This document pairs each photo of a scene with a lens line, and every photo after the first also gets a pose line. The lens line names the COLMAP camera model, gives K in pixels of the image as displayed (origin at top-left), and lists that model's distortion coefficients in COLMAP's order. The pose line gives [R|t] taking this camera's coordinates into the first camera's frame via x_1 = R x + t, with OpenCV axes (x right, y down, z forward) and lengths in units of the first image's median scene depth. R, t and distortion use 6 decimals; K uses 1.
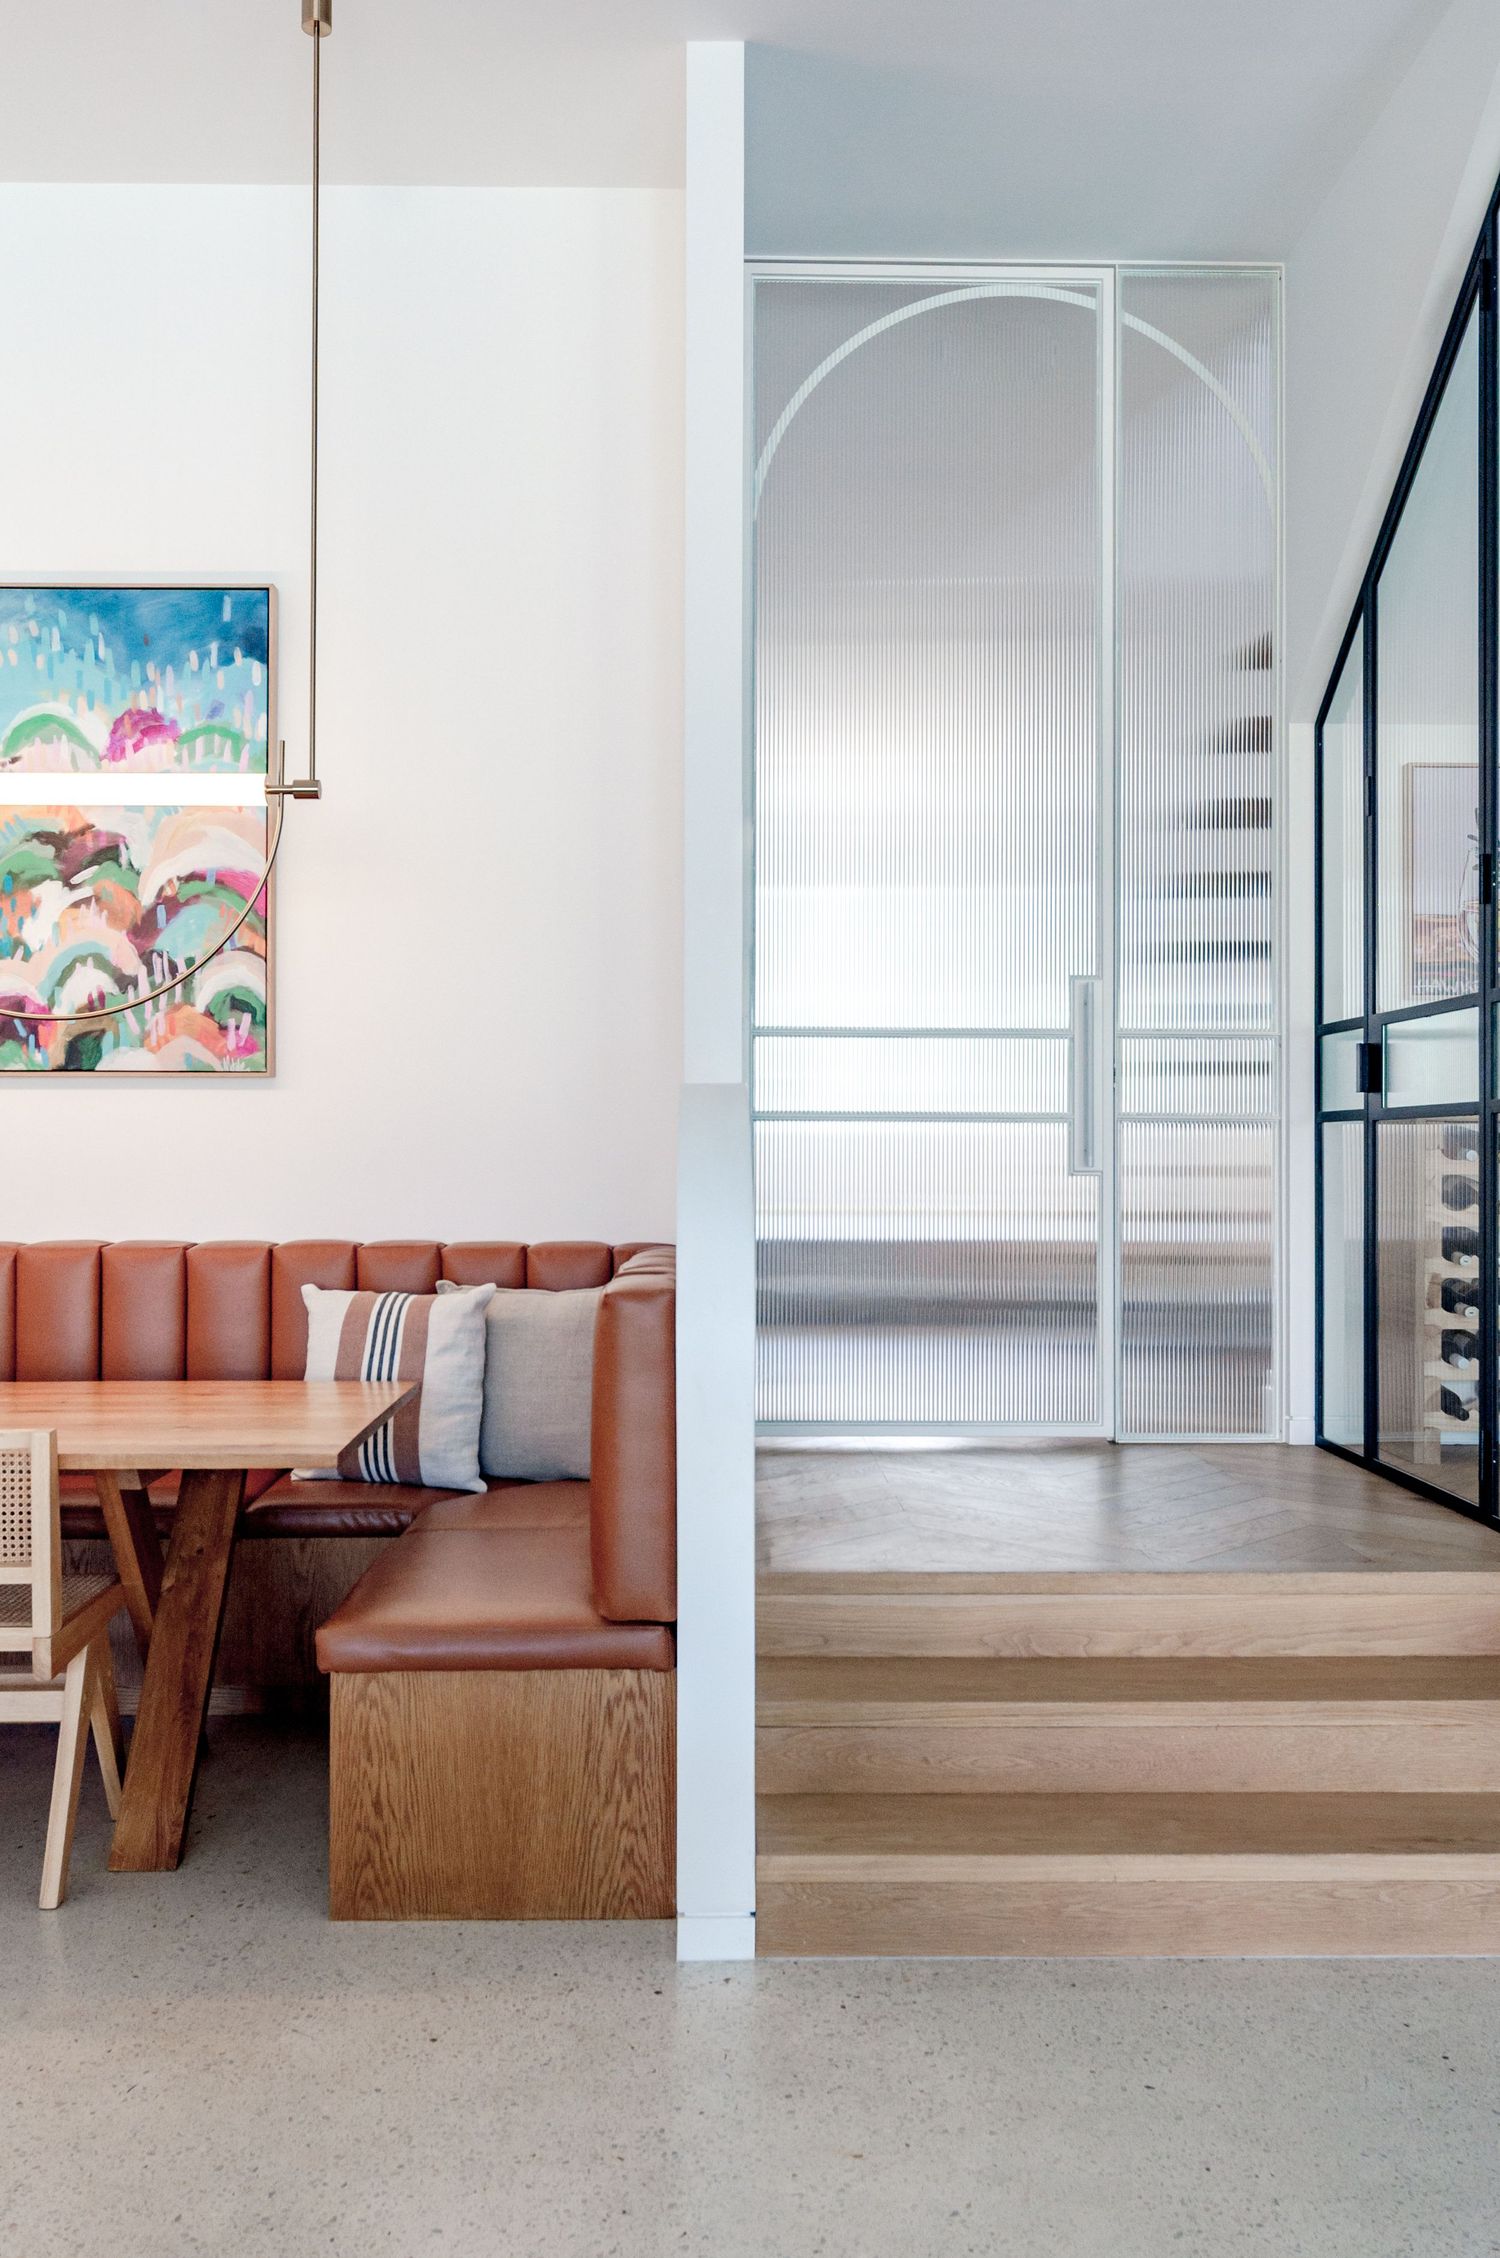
lens RADIAL K [[1877.4, 0, 750.9], [0, 1877.4, 1143.7], [0, 0, 1]] dist [-0.036538, 0.013996]
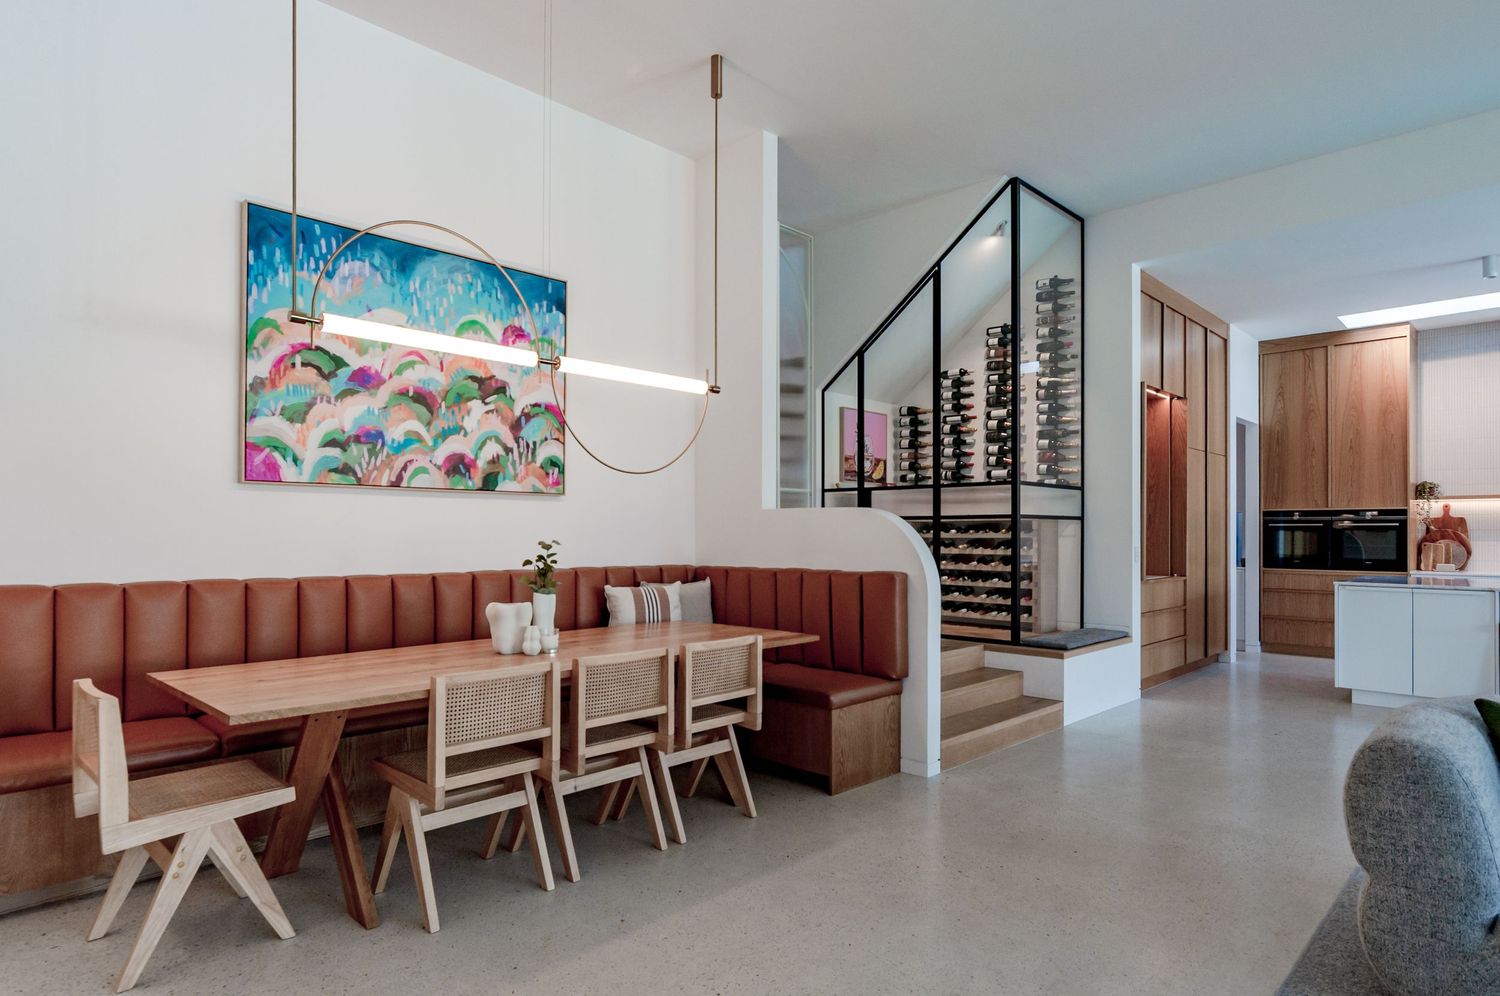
lens RADIAL K [[835.4, 0, 748.8], [0, 835.4, 522.0], [0, 0, 1]] dist [-0.001882, 0.003076]
pose [[0.727059, 0.006536, 0.686544, -0.794472], [0.013517, 0.999625, -0.023831, 0.022963], [-0.686442, 0.026606, 0.726697, 0.112039]]
